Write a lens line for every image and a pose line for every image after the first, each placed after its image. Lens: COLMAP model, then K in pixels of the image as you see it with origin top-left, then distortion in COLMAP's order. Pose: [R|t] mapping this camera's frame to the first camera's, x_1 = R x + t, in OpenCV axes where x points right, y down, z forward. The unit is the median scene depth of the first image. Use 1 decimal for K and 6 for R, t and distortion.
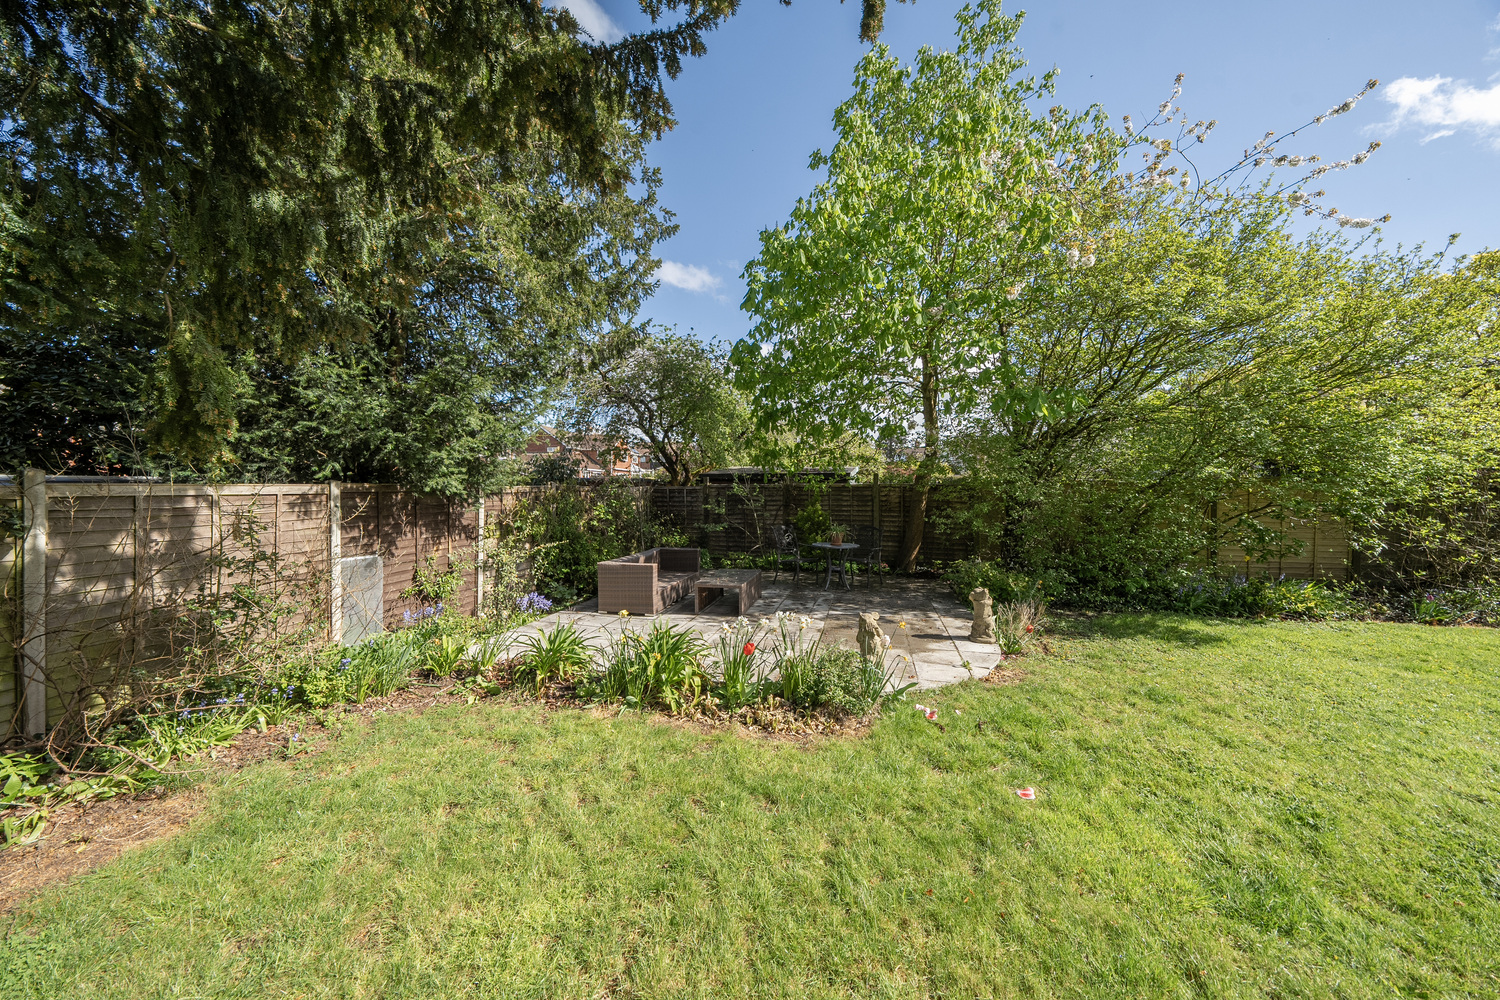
lens RADIAL K [[507.5, 0, 755.1], [0, 507.5, 497.1], [0, 0, 1]] dist [-0.005671, -0.000084]
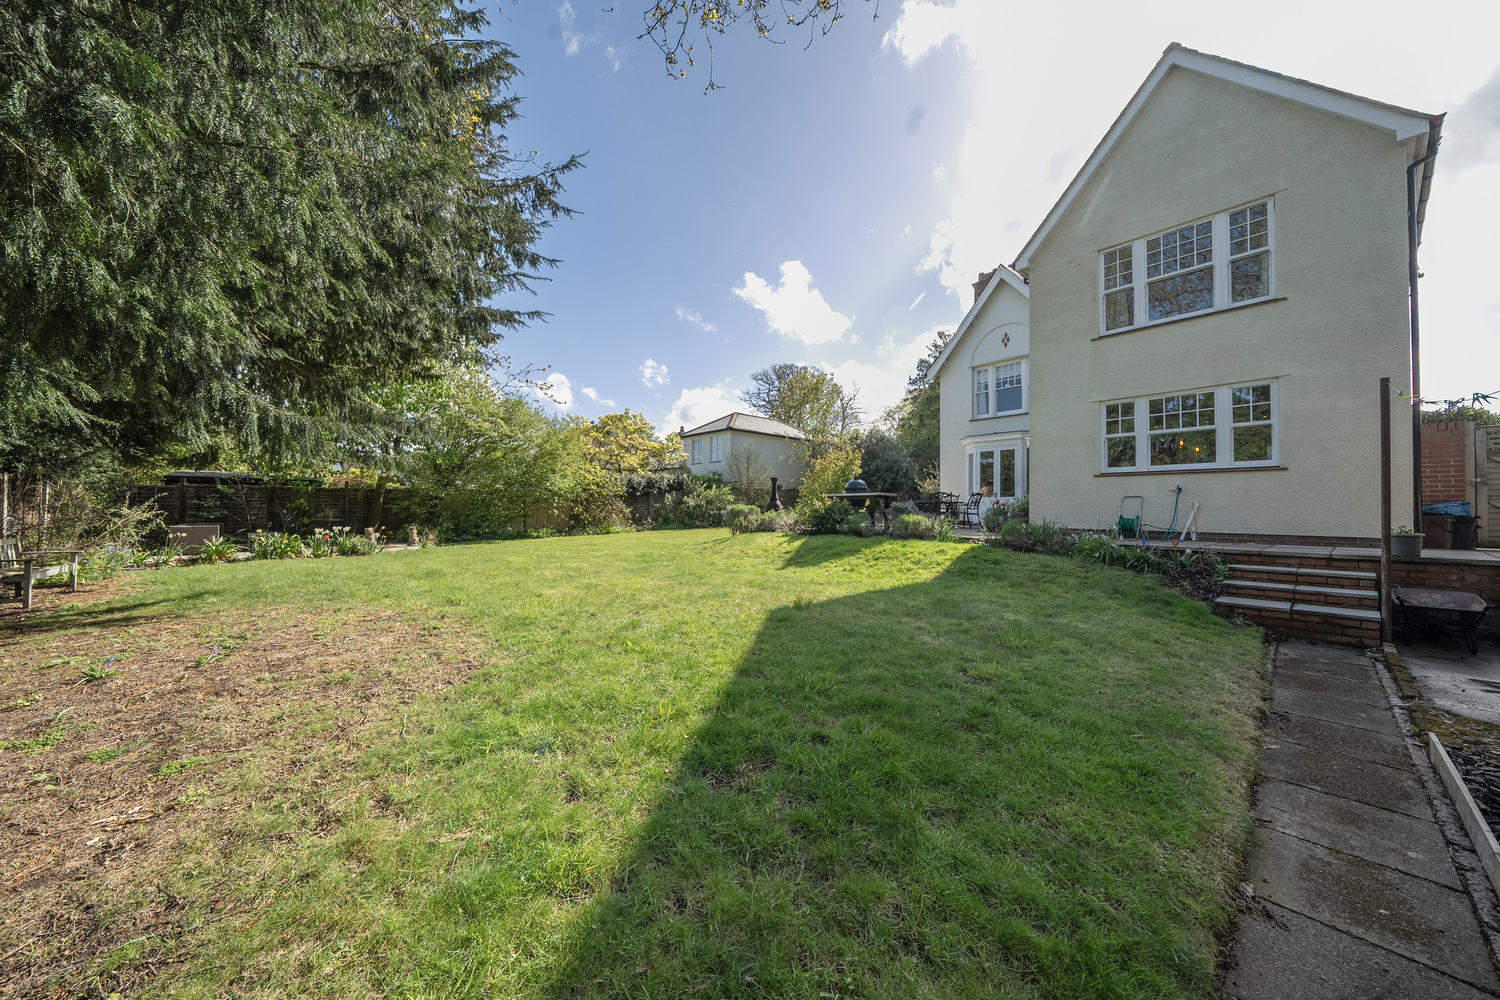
lens RADIAL K [[507.5, 0, 758.0], [0, 507.5, 503.9], [0, 0, 1]] dist [-0.005671, -0.000084]
pose [[0.523823, 0.010787, 0.851759, -0.572439], [-0.000561, 0.999924, -0.012318, 0.056917], [-0.851827, 0.005974, 0.523790, -1.252057]]
